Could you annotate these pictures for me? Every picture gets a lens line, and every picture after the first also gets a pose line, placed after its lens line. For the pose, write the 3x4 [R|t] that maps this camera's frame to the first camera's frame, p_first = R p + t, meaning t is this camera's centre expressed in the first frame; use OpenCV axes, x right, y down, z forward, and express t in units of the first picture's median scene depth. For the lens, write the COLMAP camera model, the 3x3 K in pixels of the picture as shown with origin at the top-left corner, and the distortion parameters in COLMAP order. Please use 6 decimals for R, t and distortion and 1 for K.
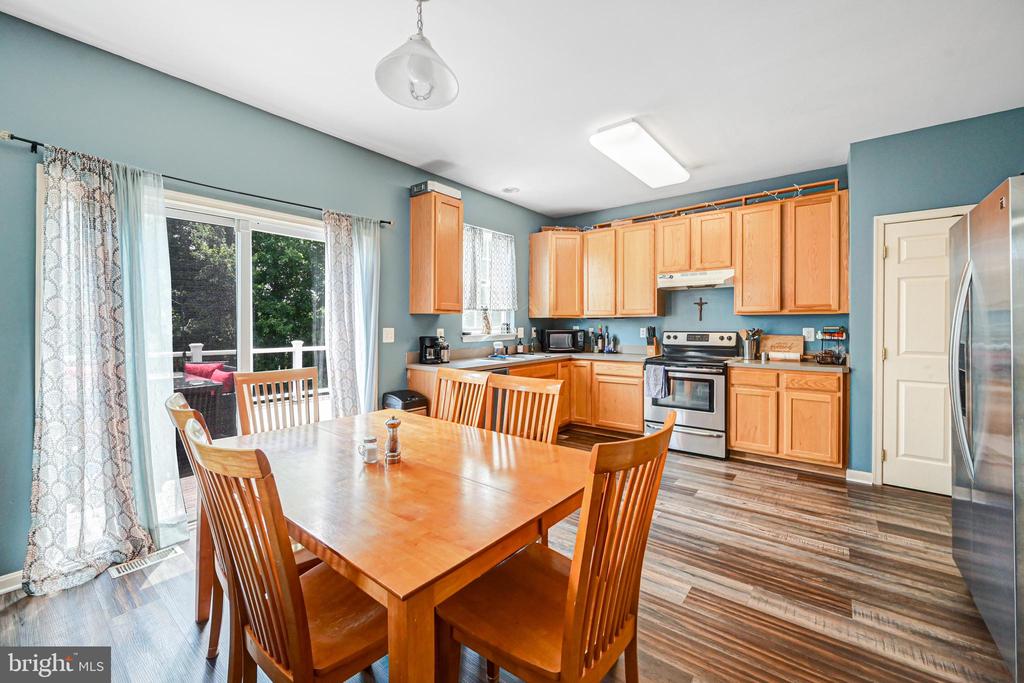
lens RADIAL K [[416.7, 0, 505.0], [0, 416.7, 324.9], [0, 0, 1]] dist [0.001430, 0.000345]
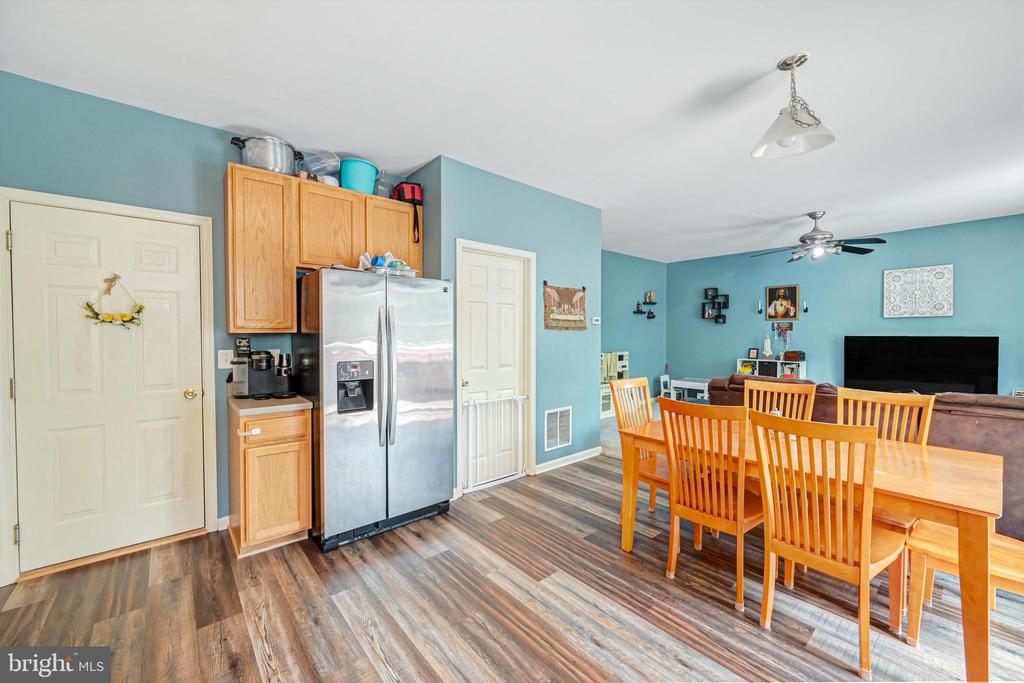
lens RADIAL K [[416.7, 0, 509.2], [0, 416.7, 343.6], [0, 0, 1]] dist [0.001430, 0.000345]
pose [[-0.984467, -0.003178, 0.175543, 0.163513], [0.001924, 0.999581, 0.028888, -0.021978], [-0.175561, 0.028777, -0.984048, 1.035117]]
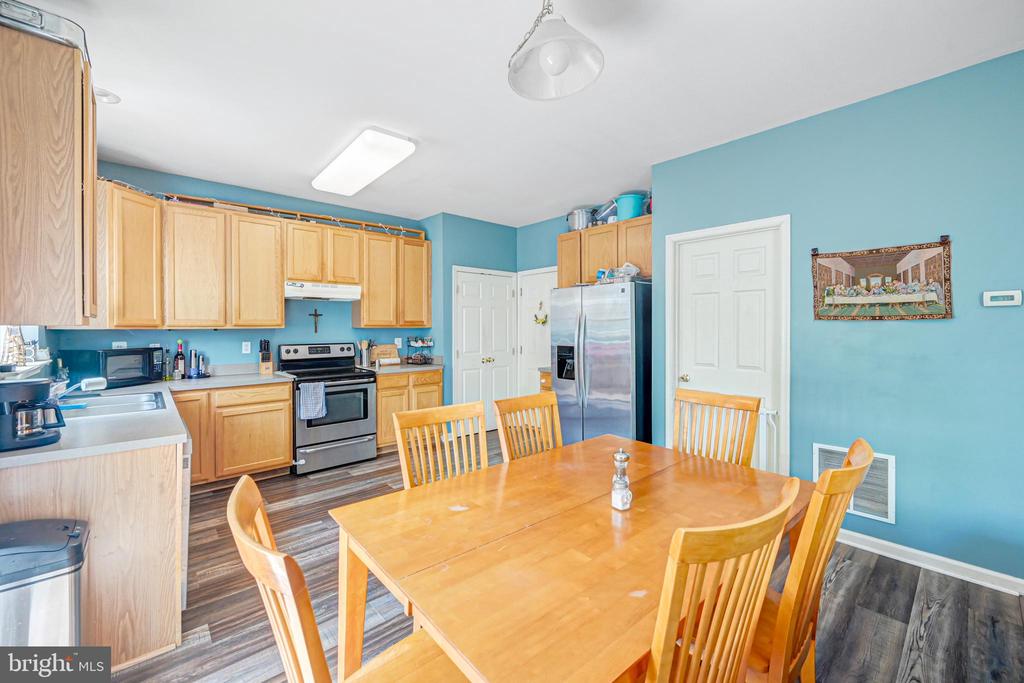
lens RADIAL K [[416.7, 0, 514.3], [0, 416.7, 328.1], [0, 0, 1]] dist [0.001430, 0.000345]
pose [[0.152865, 0.002636, 0.988244, -0.471119], [0.006032, 0.999975, -0.003600, -0.016125], [-0.988229, 0.006511, 0.152845, 0.421933]]
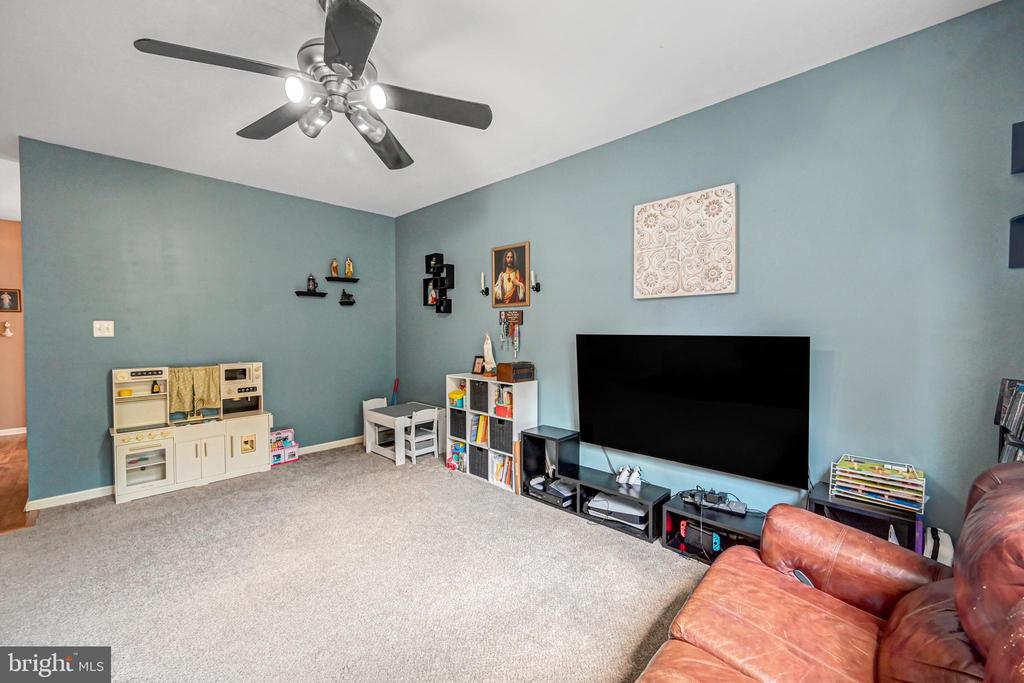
lens RADIAL K [[416.7, 0, 513.7], [0, 416.7, 337.5], [0, 0, 1]] dist [0.001430, 0.000345]
pose [[-0.995937, -0.000735, 0.090051, -0.693185], [0.001323, 0.999739, 0.022793, -0.016992], [-0.090044, 0.022820, -0.995676, 0.154347]]
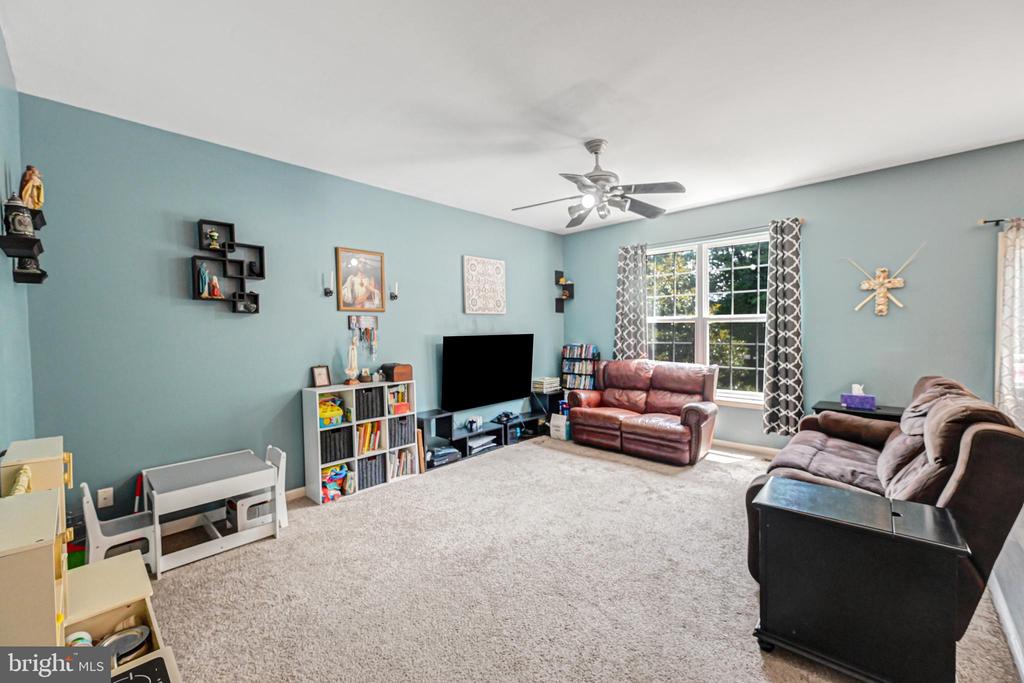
lens RADIAL K [[416.7, 0, 514.4], [0, 416.7, 340.8], [0, 0, 1]] dist [0.001430, 0.000345]
pose [[-0.064979, 0.027804, -0.997499, 0.298134], [0.011911, 0.999562, 0.027085, -0.020221], [0.997816, -0.010121, -0.065282, -0.370582]]
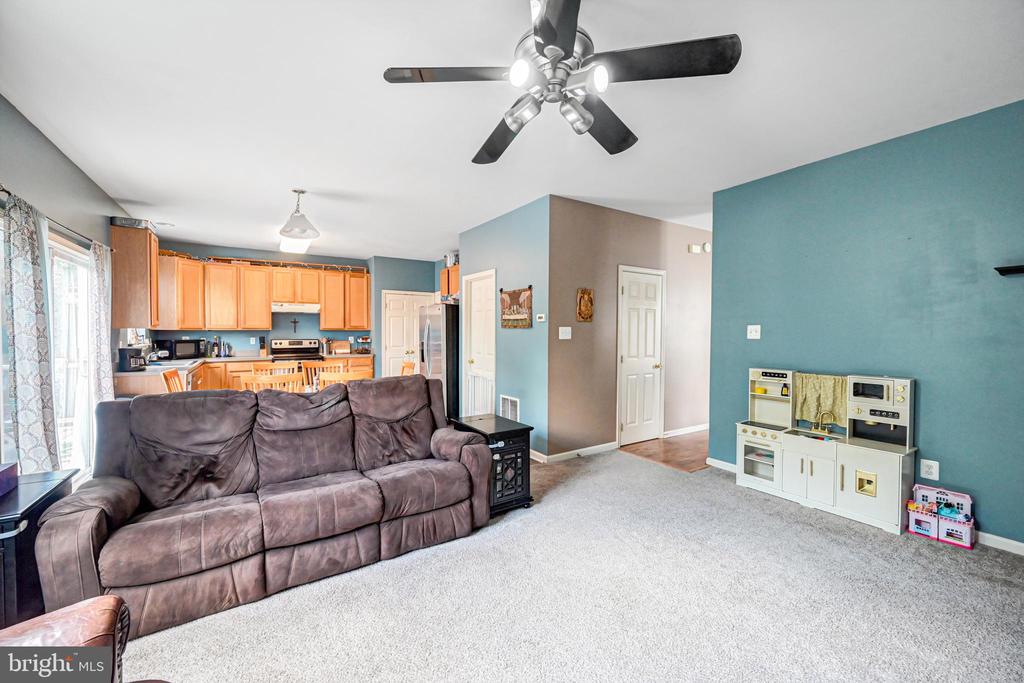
lens RADIAL K [[416.7, 0, 514.2], [0, 416.7, 339.1], [0, 0, 1]] dist [0.001430, 0.000345]
pose [[0.319761, -0.016603, 0.947353, -0.876195], [-0.000838, 0.999841, 0.017806, -0.016589], [-0.947498, -0.006488, 0.319696, -0.365932]]
